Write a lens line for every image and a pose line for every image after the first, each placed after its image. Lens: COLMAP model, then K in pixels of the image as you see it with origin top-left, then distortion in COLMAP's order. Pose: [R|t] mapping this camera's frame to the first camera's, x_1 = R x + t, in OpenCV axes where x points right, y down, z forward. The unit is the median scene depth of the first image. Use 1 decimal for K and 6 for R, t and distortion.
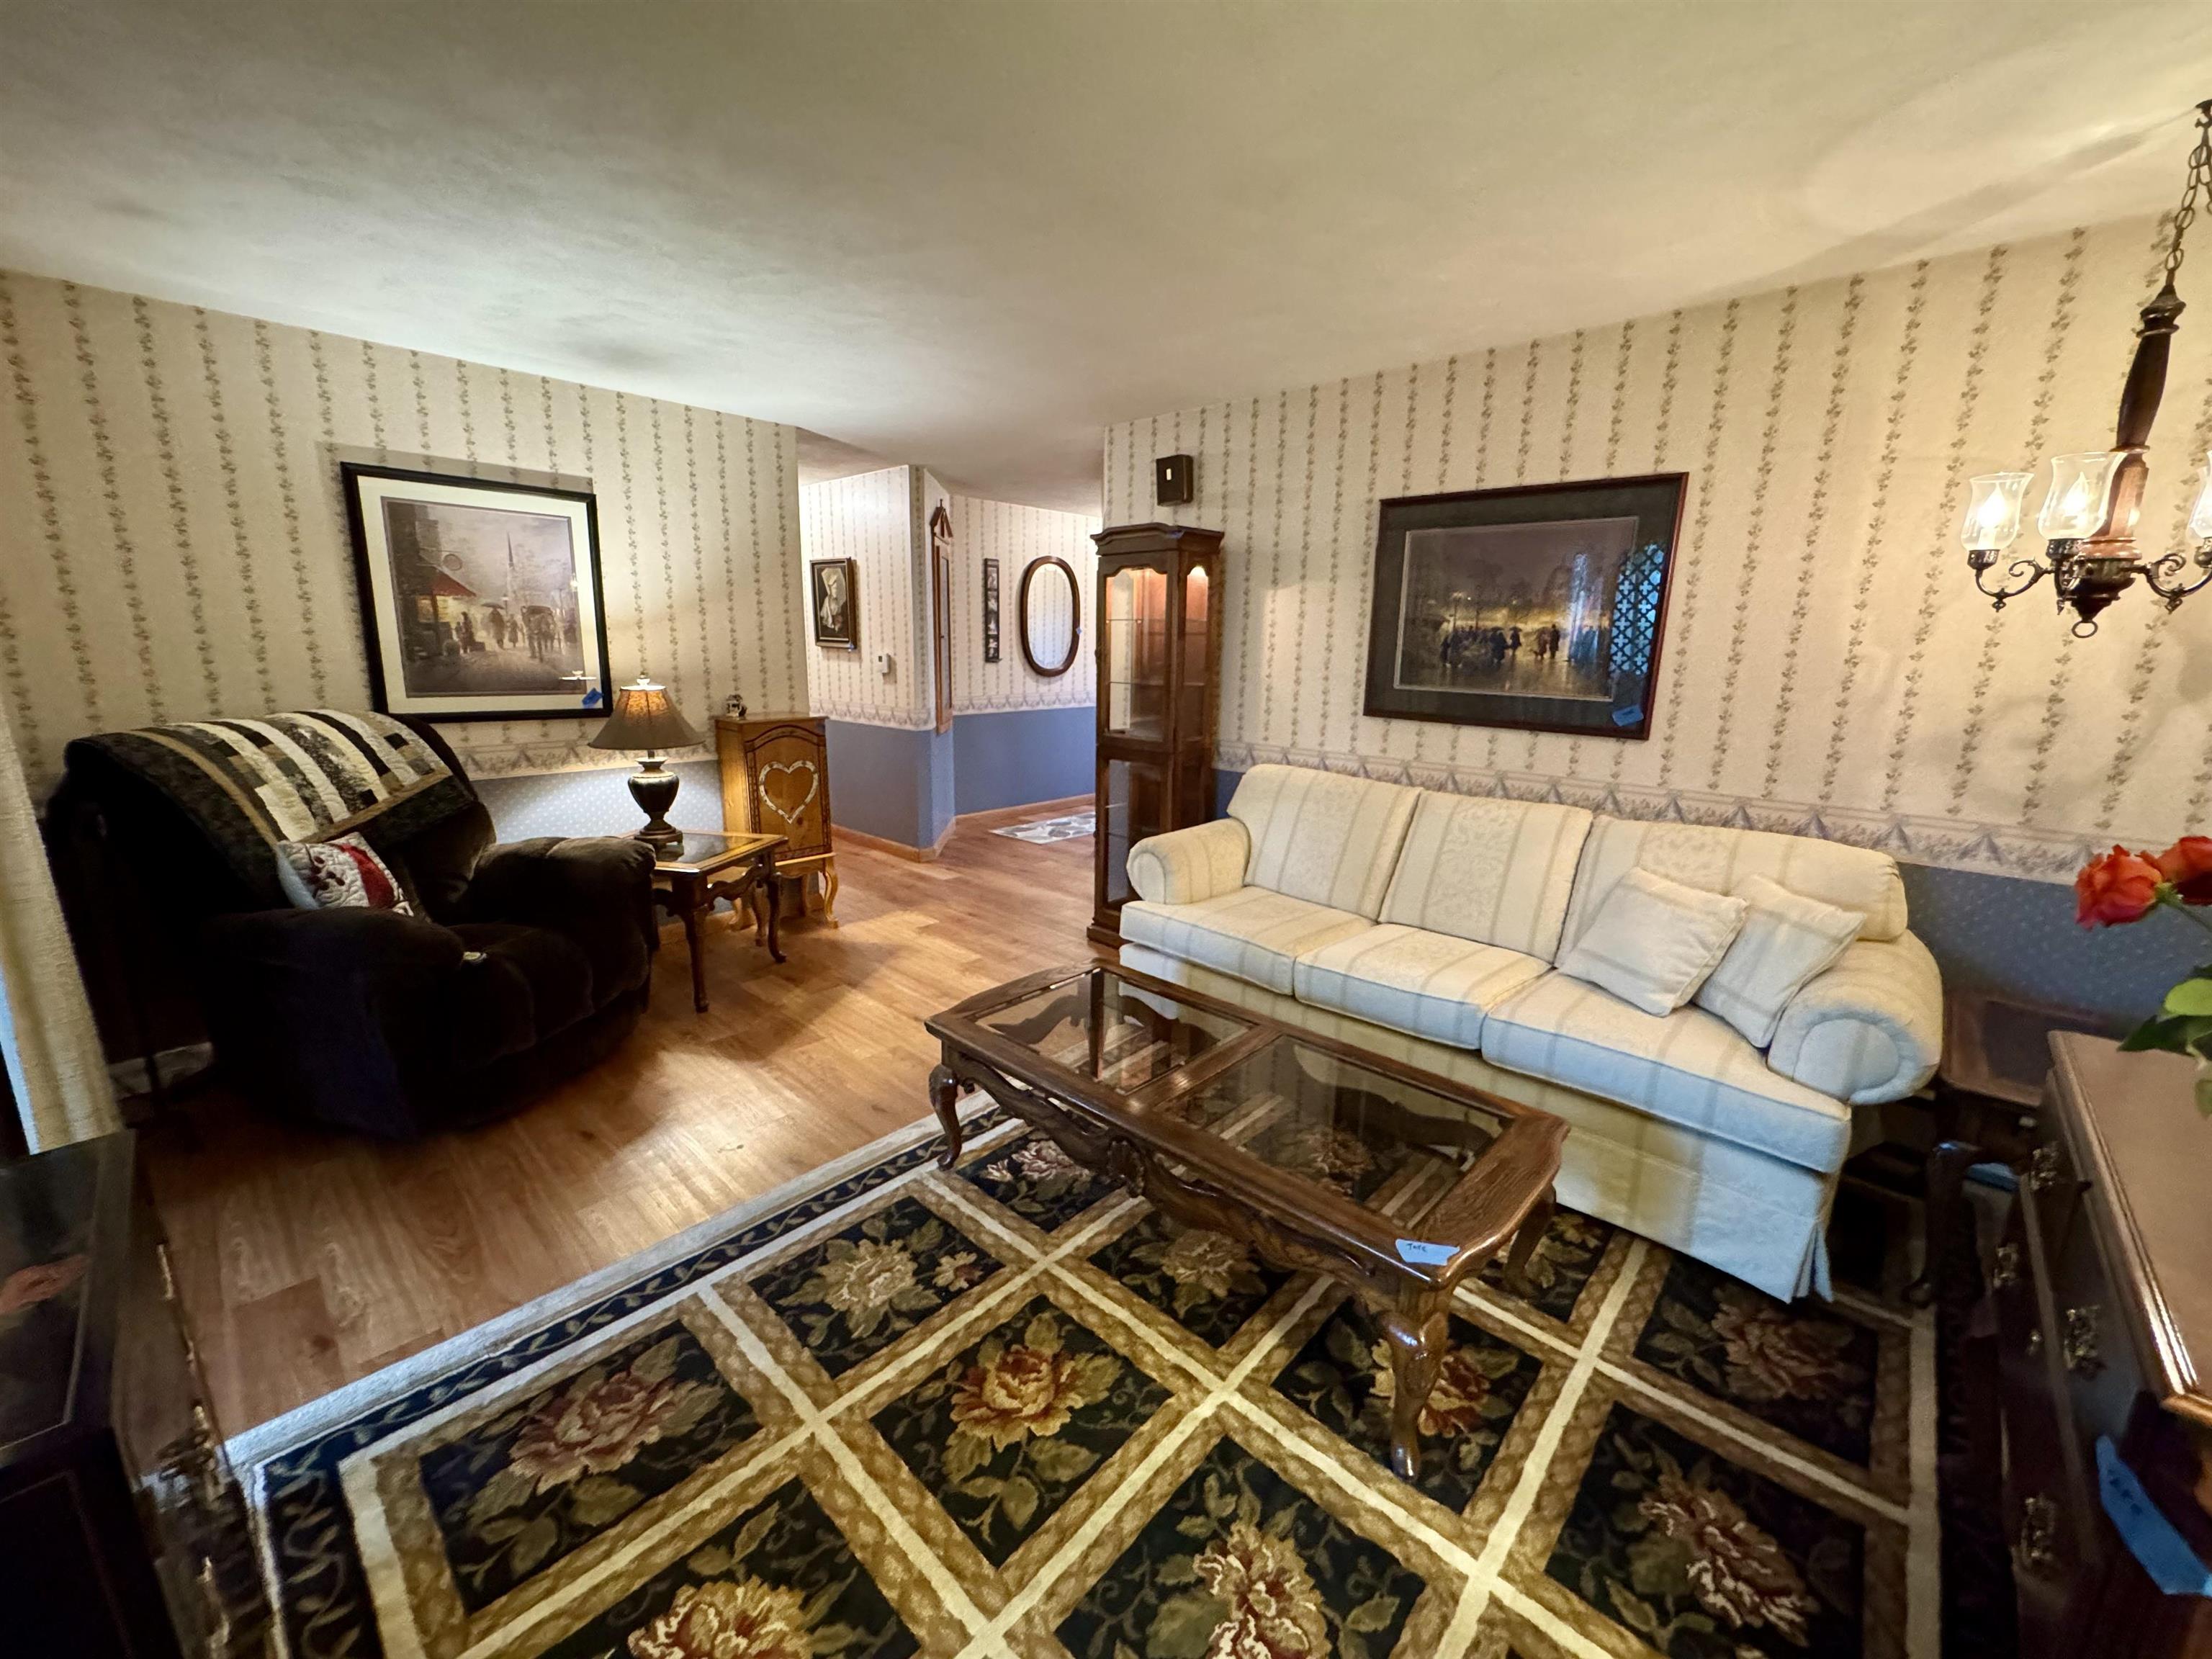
lens RADIAL K [[882.4, 0, 1093.7], [0, 882.4, 827.7], [0, 0, 1]] dist [-0.004289, 0.000541]
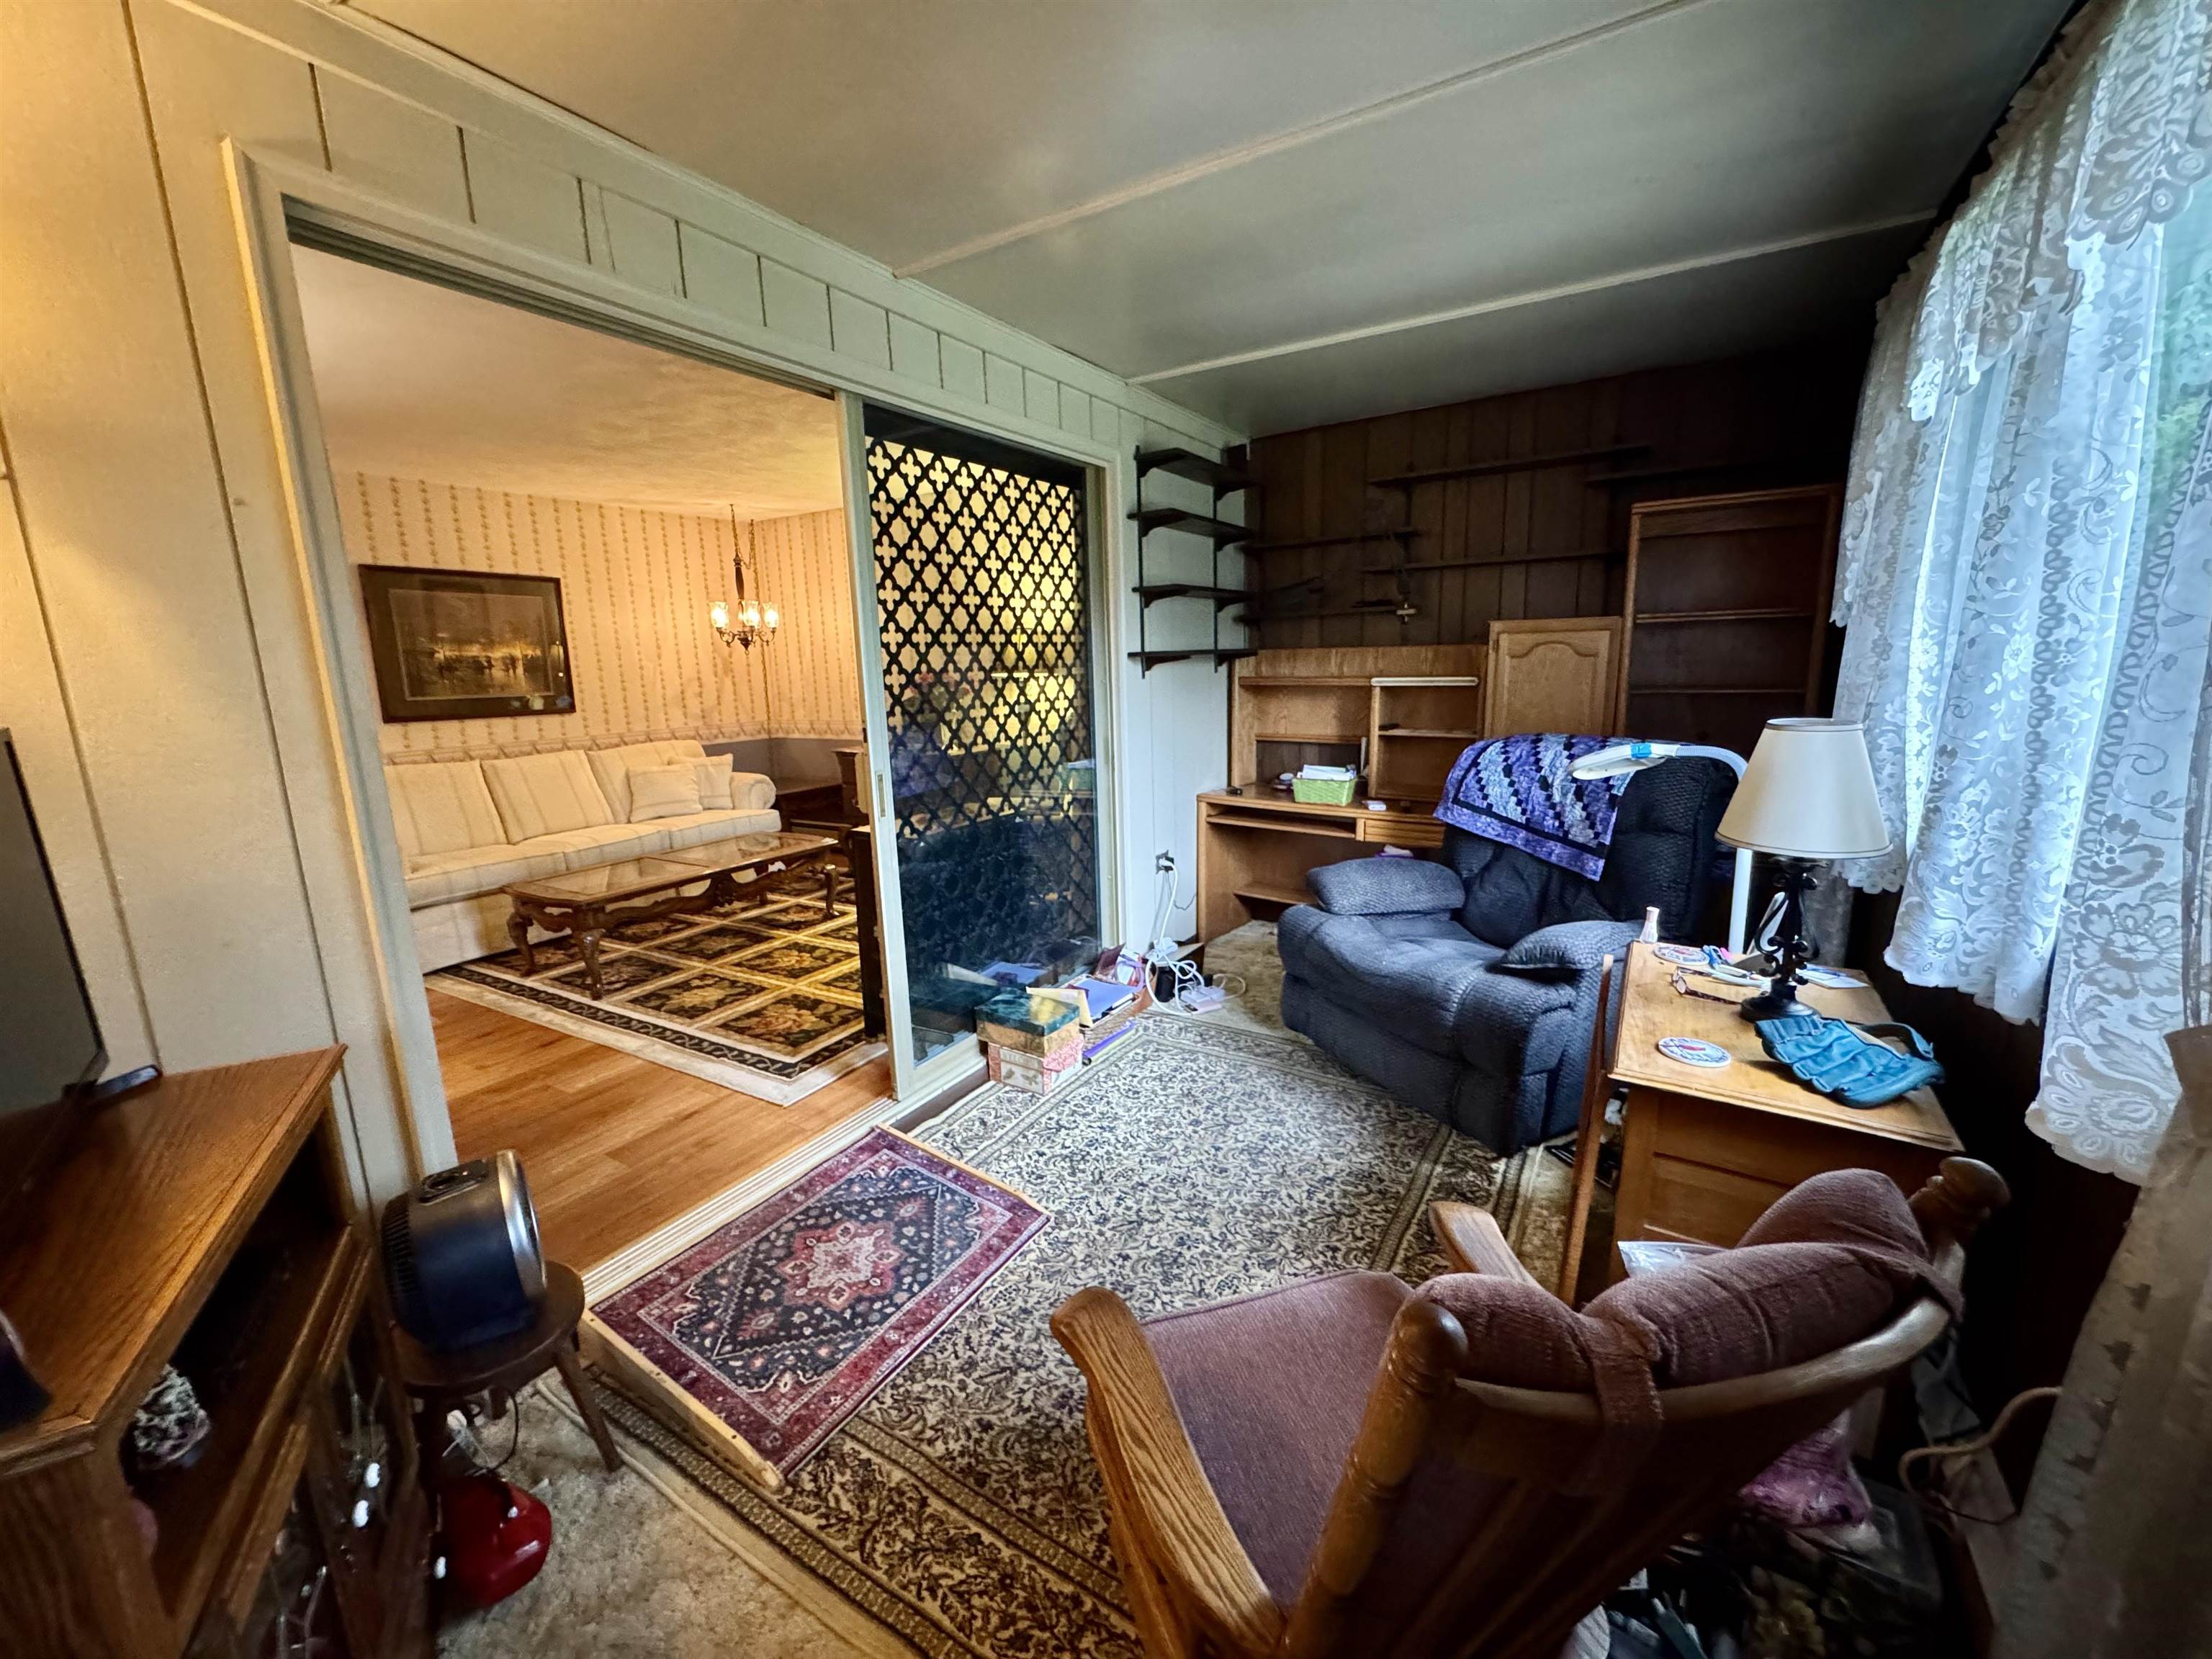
lens RADIAL K [[882.4, 0, 1104.3], [0, 882.4, 828.1], [0, 0, 1]] dist [-0.004289, 0.000541]
pose [[-0.210447, -0.191558, 0.958654, -2.095164], [0.228539, 0.943803, 0.238760, -0.077663], [-0.950517, 0.269337, -0.154842, 0.360906]]
